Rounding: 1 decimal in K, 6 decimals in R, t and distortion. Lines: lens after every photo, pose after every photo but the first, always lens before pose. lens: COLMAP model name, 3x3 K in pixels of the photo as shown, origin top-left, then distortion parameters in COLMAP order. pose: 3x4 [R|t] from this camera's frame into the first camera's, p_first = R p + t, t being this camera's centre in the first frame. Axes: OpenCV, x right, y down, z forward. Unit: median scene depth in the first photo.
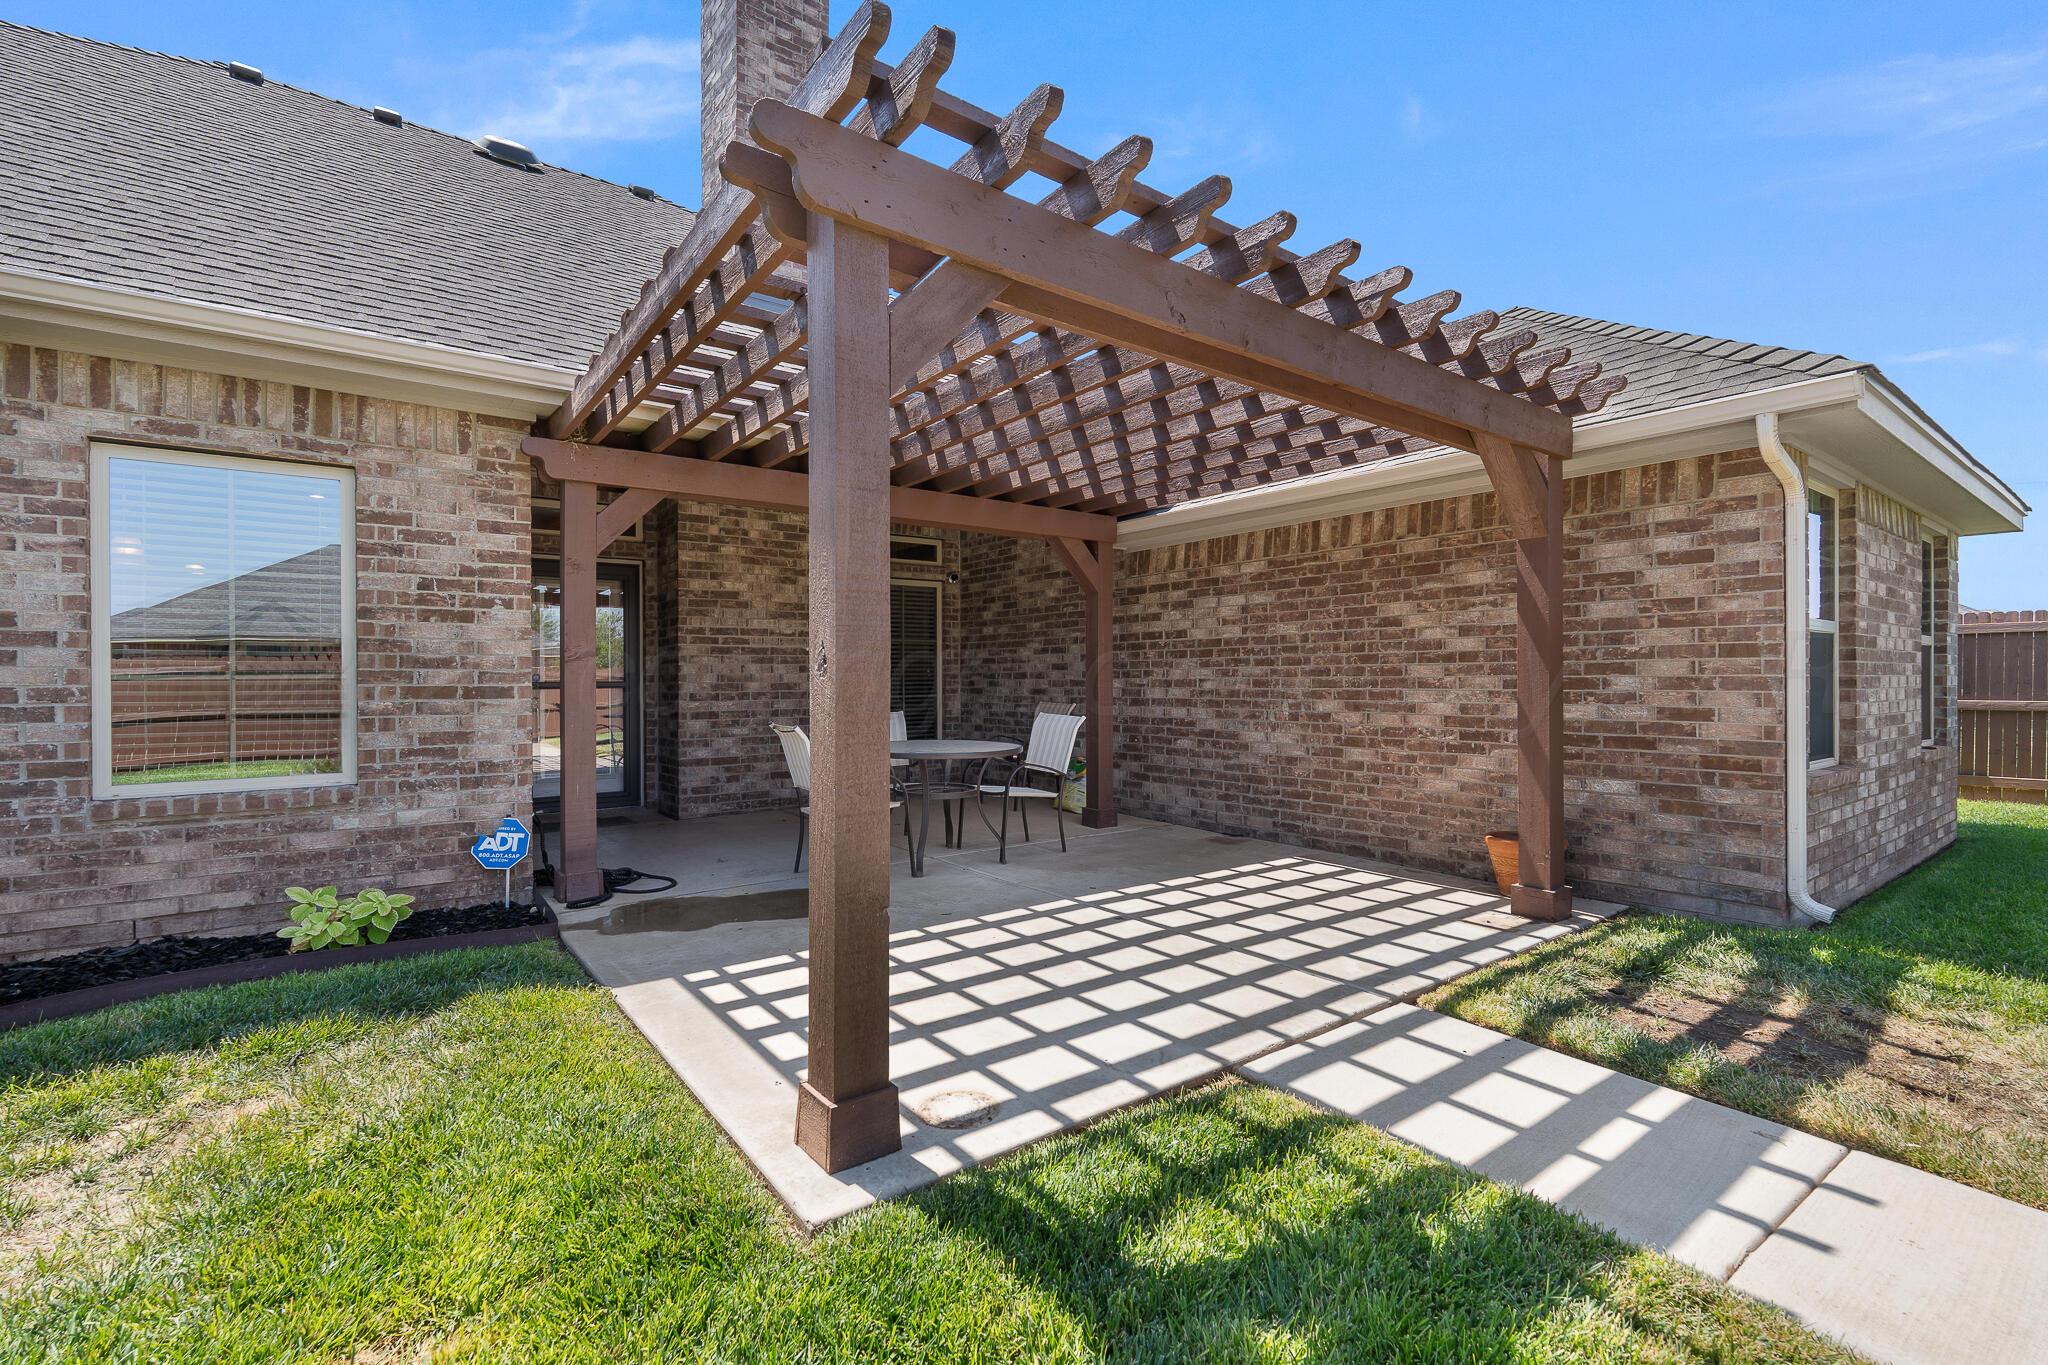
lens RADIAL K [[912.2, 0, 1028.5], [0, 912.2, 672.7], [0, 0, 1]] dist [-0.002446, -0.000142]
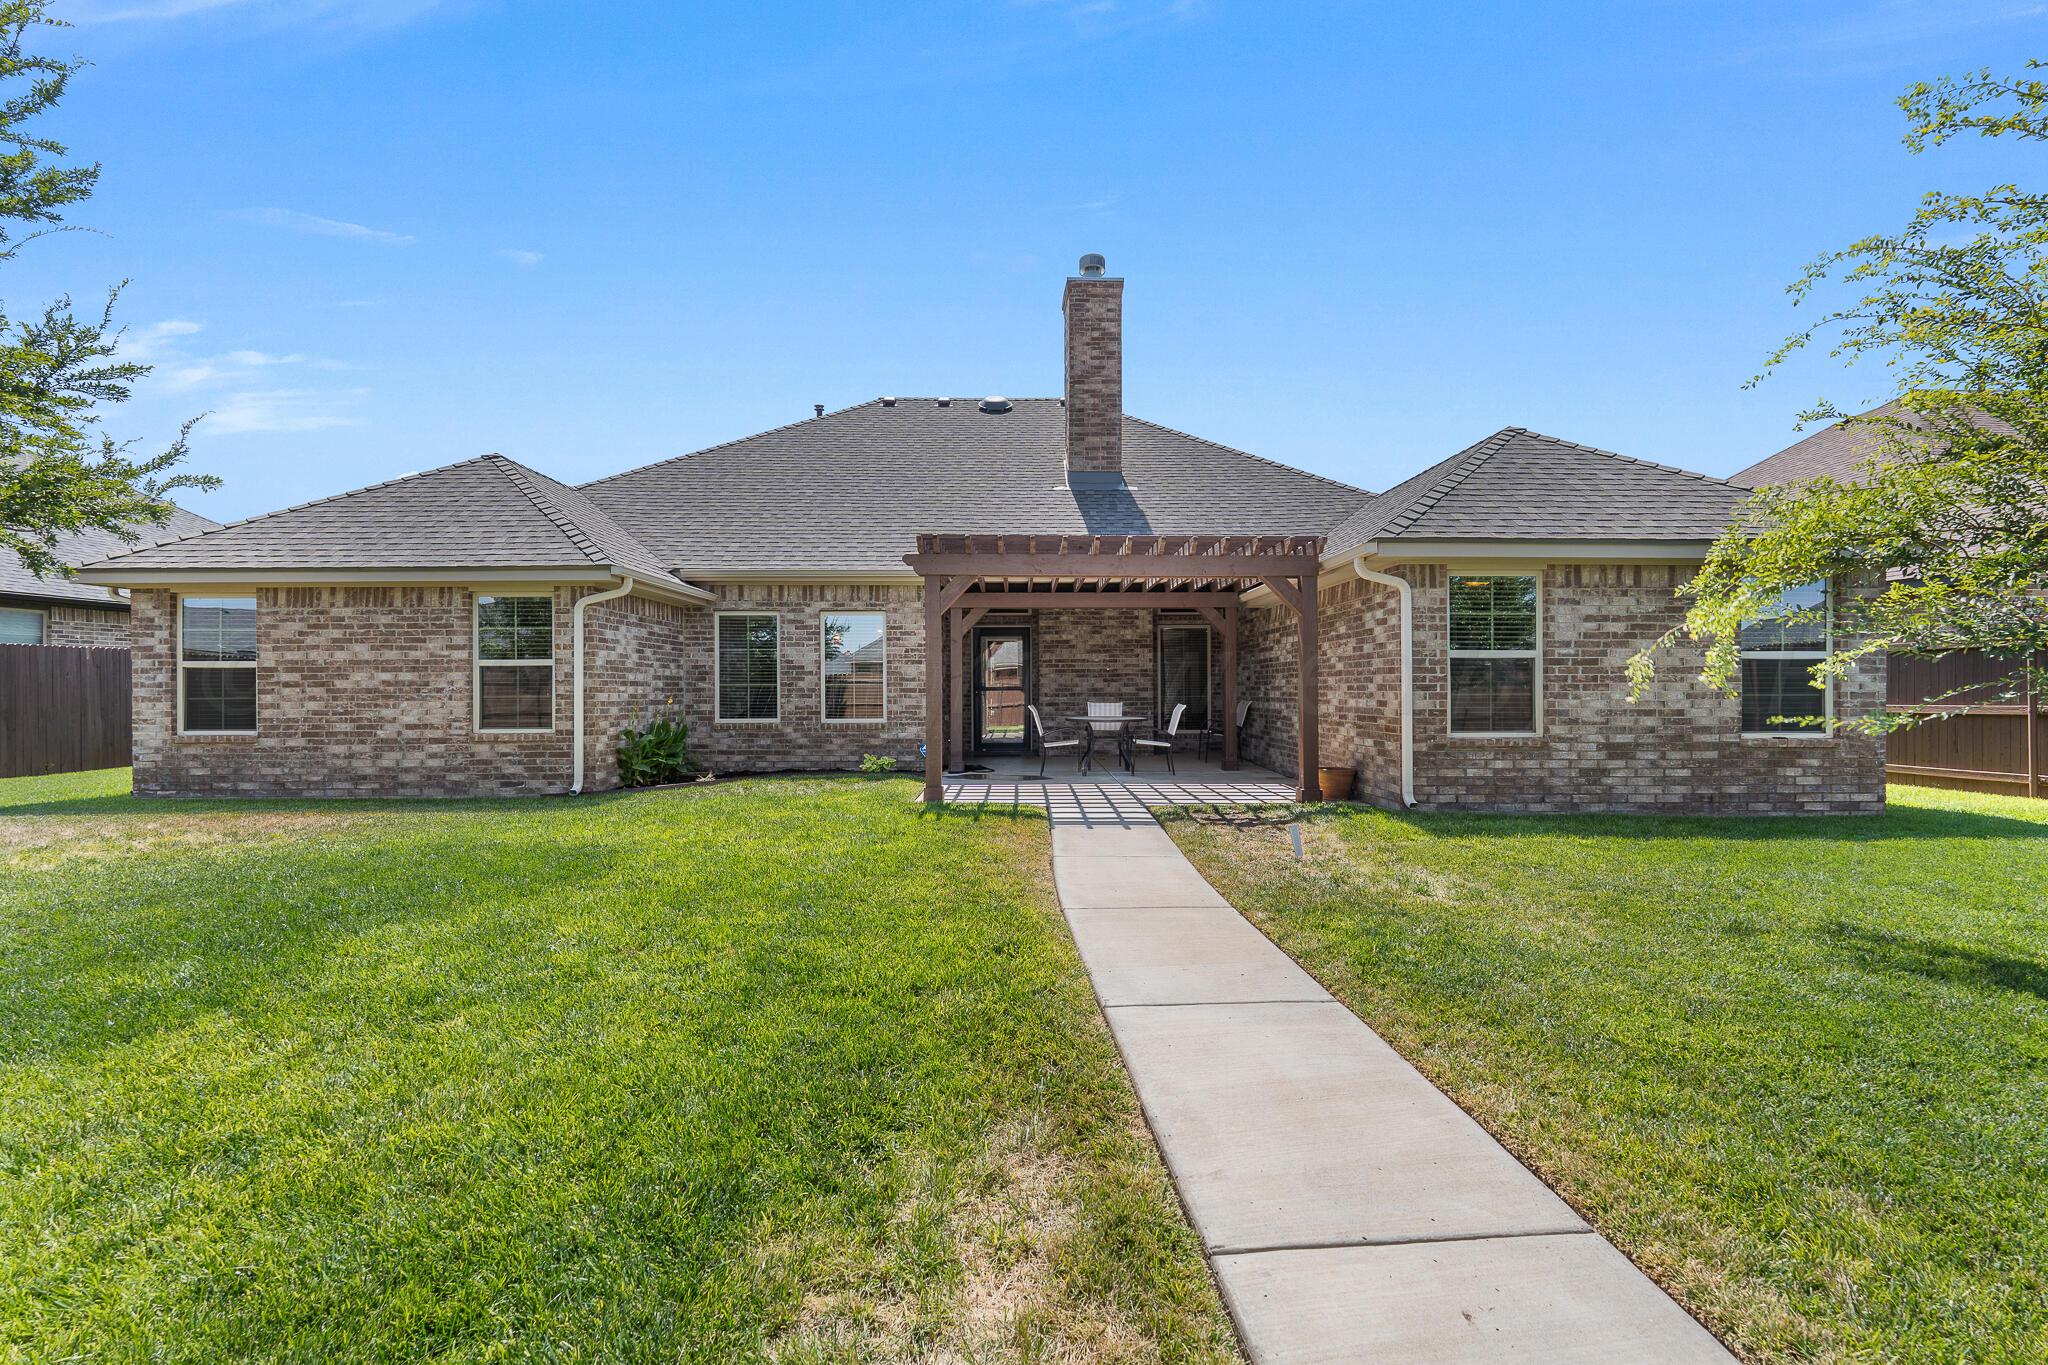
lens RADIAL K [[912.2, 0, 1028.5], [0, 912.2, 672.7], [0, 0, 1]] dist [-0.002446, -0.000142]
pose [[0.804132, -0.008574, -0.594389, 1.197906], [0.003209, 0.999944, -0.010084, -0.002114], [0.594442, 0.006202, 0.804115, -0.937426]]
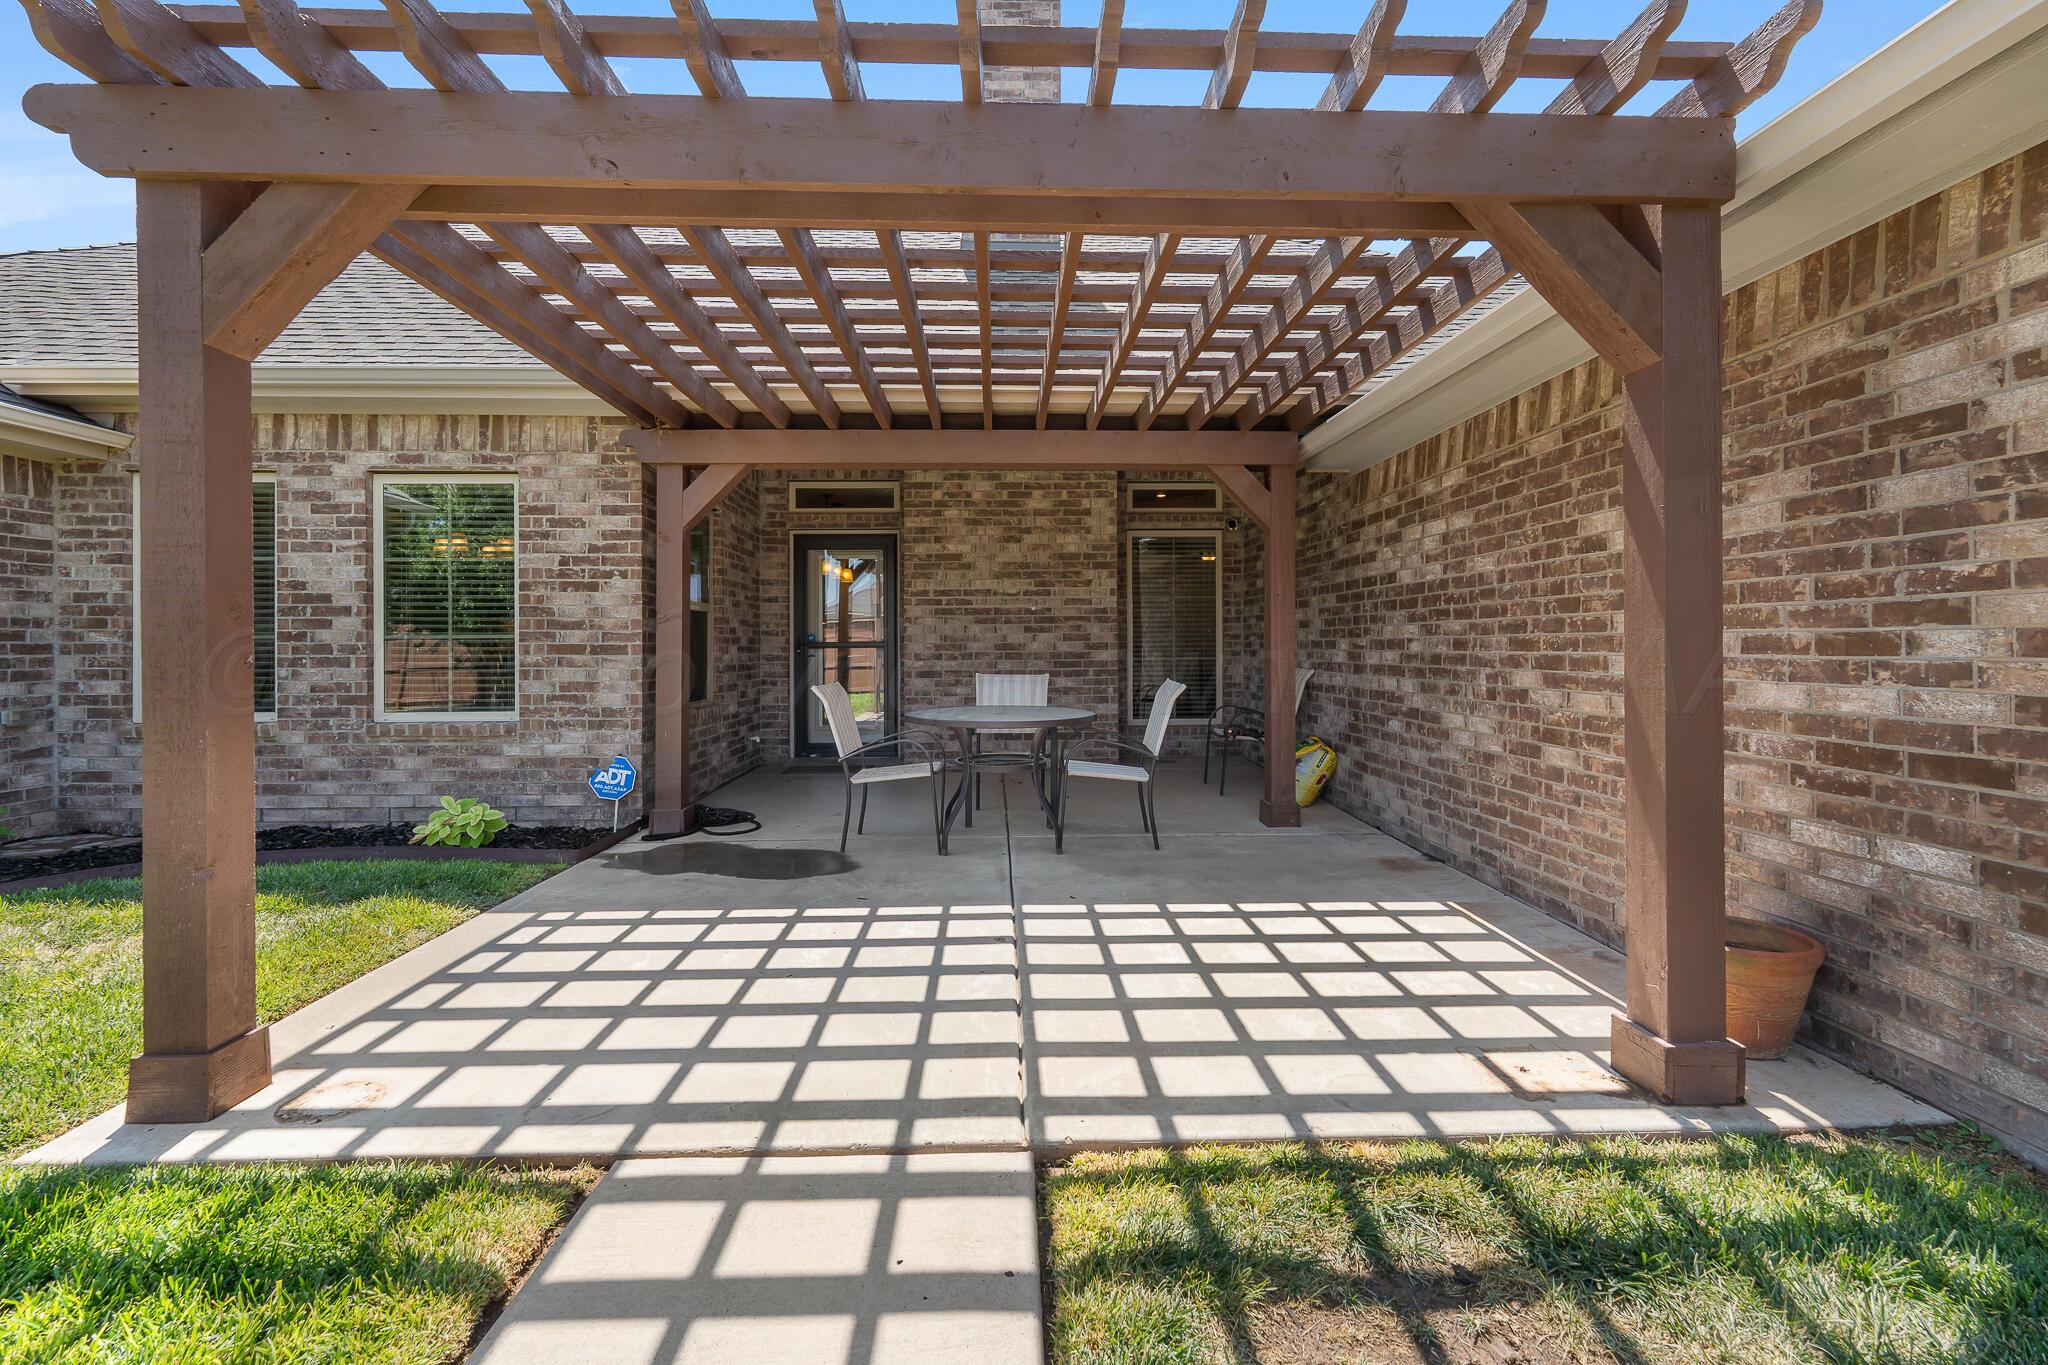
lens RADIAL K [[912.4, 0, 1028.8], [0, 912.4, 635.7], [0, 0, 1]] dist [-0.003906, 0.000319]
pose [[0.816927, -0.003436, -0.576731, 0.531582], [0.003566, 0.999993, -0.000907, 0.006361], [0.576731, -0.001315, 0.816933, 0.339099]]
